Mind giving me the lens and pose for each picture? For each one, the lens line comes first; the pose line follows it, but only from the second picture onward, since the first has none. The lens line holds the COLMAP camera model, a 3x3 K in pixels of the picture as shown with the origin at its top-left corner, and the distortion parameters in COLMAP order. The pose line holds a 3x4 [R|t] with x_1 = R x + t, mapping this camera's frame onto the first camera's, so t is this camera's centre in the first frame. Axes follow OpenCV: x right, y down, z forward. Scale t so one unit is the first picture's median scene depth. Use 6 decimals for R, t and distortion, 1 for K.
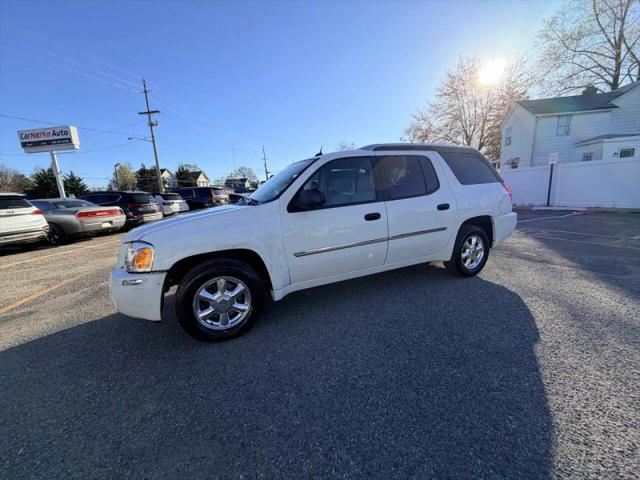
lens RADIAL K [[254.1, 0, 318.5], [0, 254.1, 240.4], [0, 0, 1]] dist [0.000482, -0.000186]
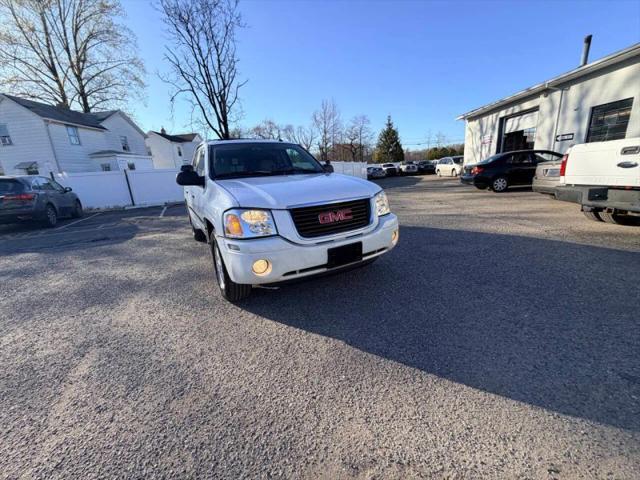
lens RADIAL K [[254.1, 0, 318.6], [0, 254.1, 240.2], [0, 0, 1]] dist [0.000482, -0.000186]
pose [[-0.088866, -0.198257, 0.976113, -0.764605], [0.249940, 0.944197, 0.214529, -0.045424], [-0.964175, 0.263034, -0.034355, 0.540191]]
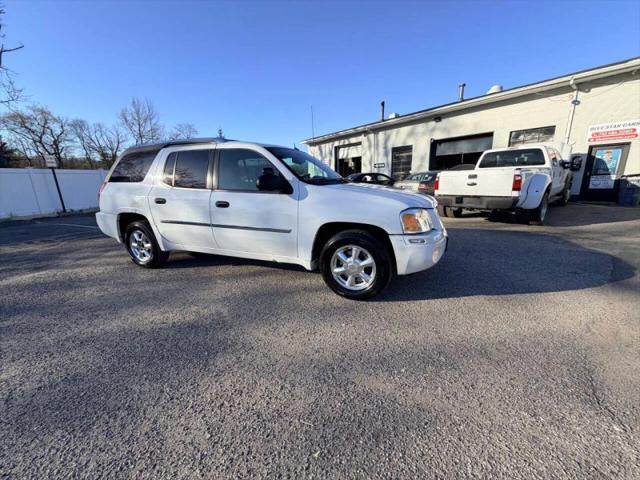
lens RADIAL K [[254.1, 0, 318.6], [0, 254.1, 241.2], [0, 0, 1]] dist [0.000482, -0.000186]
pose [[-0.670802, -0.107839, 0.733754, -0.600676], [0.195549, 0.928642, 0.315254, -0.157719], [-0.715391, 0.354958, -0.601847, 1.033063]]
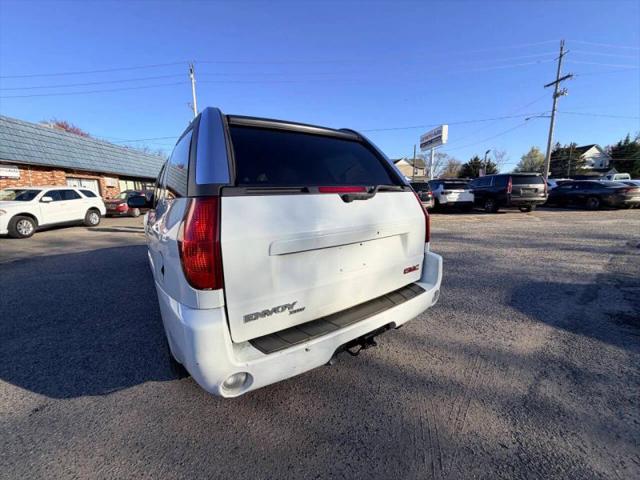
lens RADIAL K [[254.1, 0, 318.6], [0, 254.1, 238.9], [0, 0, 1]] dist [0.000482, -0.000186]
pose [[0.175288, 0.220661, -0.959470, 0.750182], [-0.164370, 0.967440, 0.192465, -0.188599], [0.970699, 0.123972, 0.205851, 0.776936]]
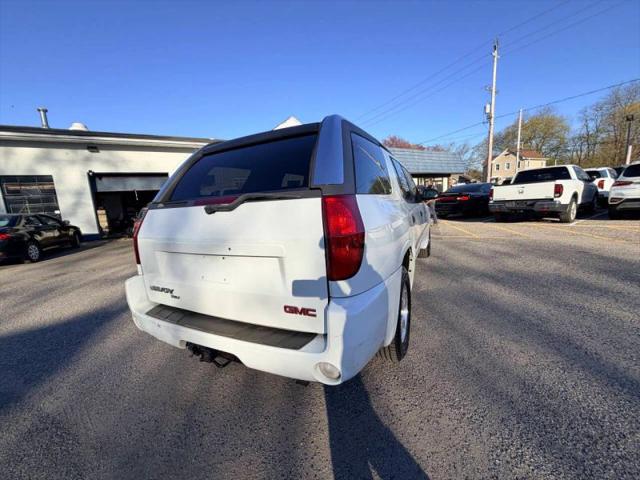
lens RADIAL K [[254.1, 0, 319.8], [0, 254.1, 238.7], [0, 0, 1]] dist [0.000482, -0.000186]
pose [[-0.769238, 0.200600, -0.606657, 0.570662], [-0.007144, 0.946681, 0.322093, -0.242619], [0.638922, 0.252100, -0.726790, 1.135448]]
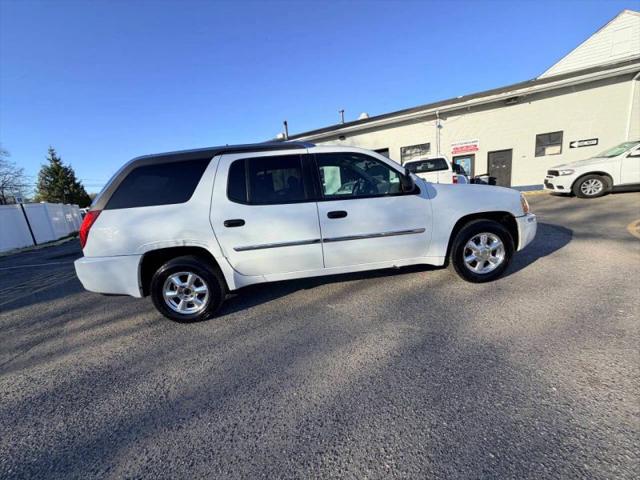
lens RADIAL K [[254.1, 0, 319.8], [0, 254.1, 241.3], [0, 0, 1]] dist [0.000482, -0.000186]
pose [[-0.922923, 0.074754, 0.377658, -0.180957], [0.214812, 0.914057, 0.344029, -0.227671], [-0.319484, 0.398637, -0.859662, 1.275443]]
